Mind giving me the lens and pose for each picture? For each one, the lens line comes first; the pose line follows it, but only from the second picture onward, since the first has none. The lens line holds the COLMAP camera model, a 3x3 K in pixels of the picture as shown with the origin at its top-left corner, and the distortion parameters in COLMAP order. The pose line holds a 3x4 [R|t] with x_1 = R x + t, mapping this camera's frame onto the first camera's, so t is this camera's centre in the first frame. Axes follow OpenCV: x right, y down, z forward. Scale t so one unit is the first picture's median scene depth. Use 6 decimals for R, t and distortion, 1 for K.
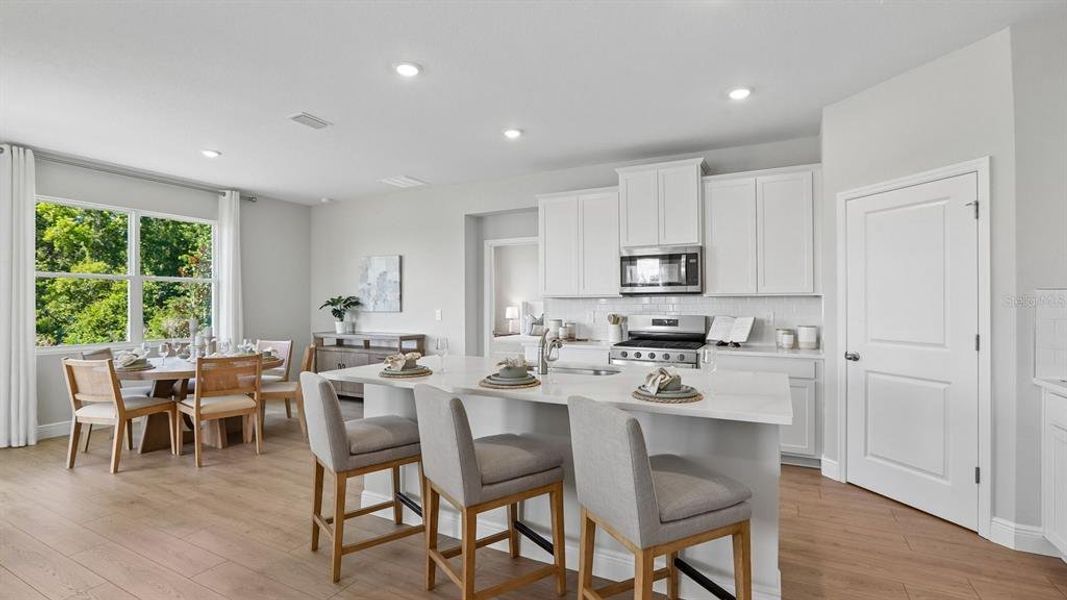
lens RADIAL K [[494.7, 0, 528.9], [0, 494.7, 298.0], [0, 0, 1]] dist [-0.025405, 0.000281]
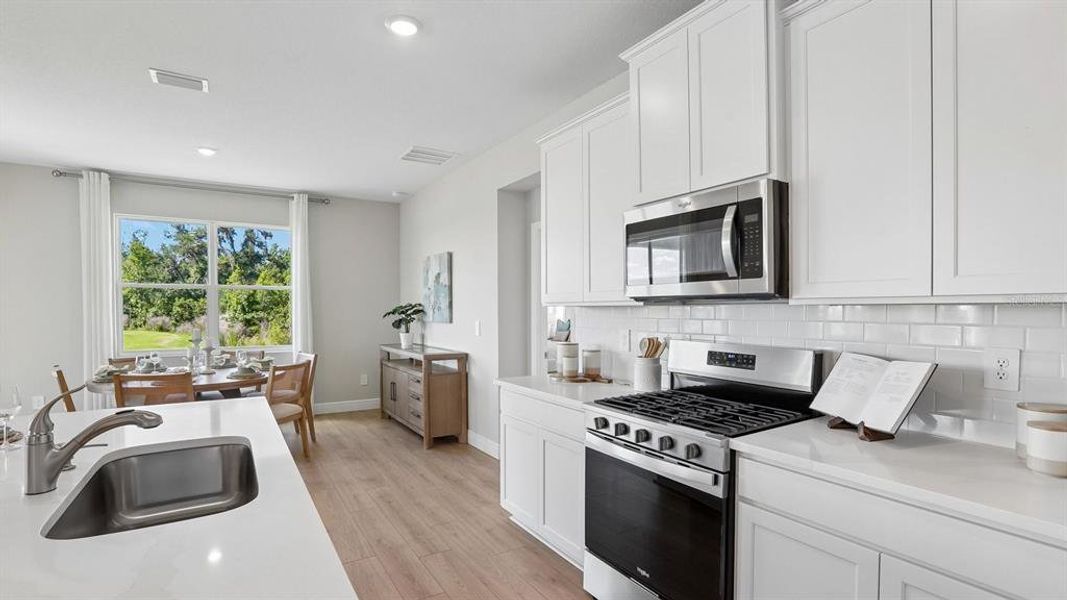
lens RADIAL K [[504.3, 0, 520.1], [0, 504.3, 317.3], [0, 0, 1]] dist [-0.019194, 0.000616]
pose [[0.847951, 0.012478, -0.529928, 0.392383], [0.002965, 0.999596, 0.028281, -0.005014], [0.530066, -0.025552, 0.847571, 0.536085]]
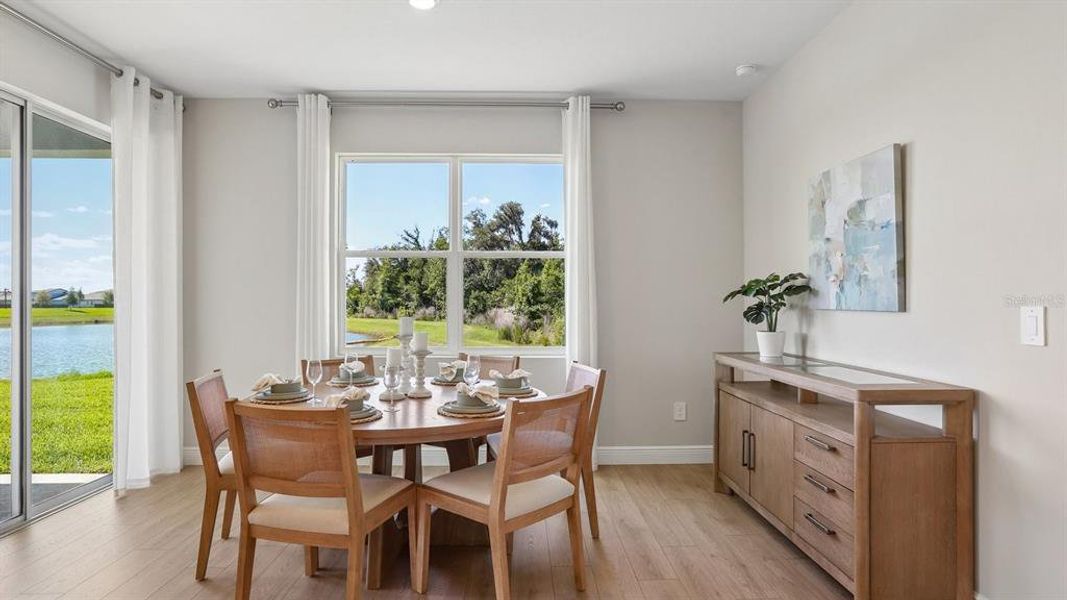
lens RADIAL K [[563.6, 0, 533.5], [0, 563.6, 300.0], [0, 0, 1]] dist [-0.030212, 0.000079]
pose [[0.487263, 0.000747, -0.873255, -0.072535], [0.005728, 0.999975, 0.004052, 0.025572], [0.873236, -0.006977, 0.487247, 0.867586]]
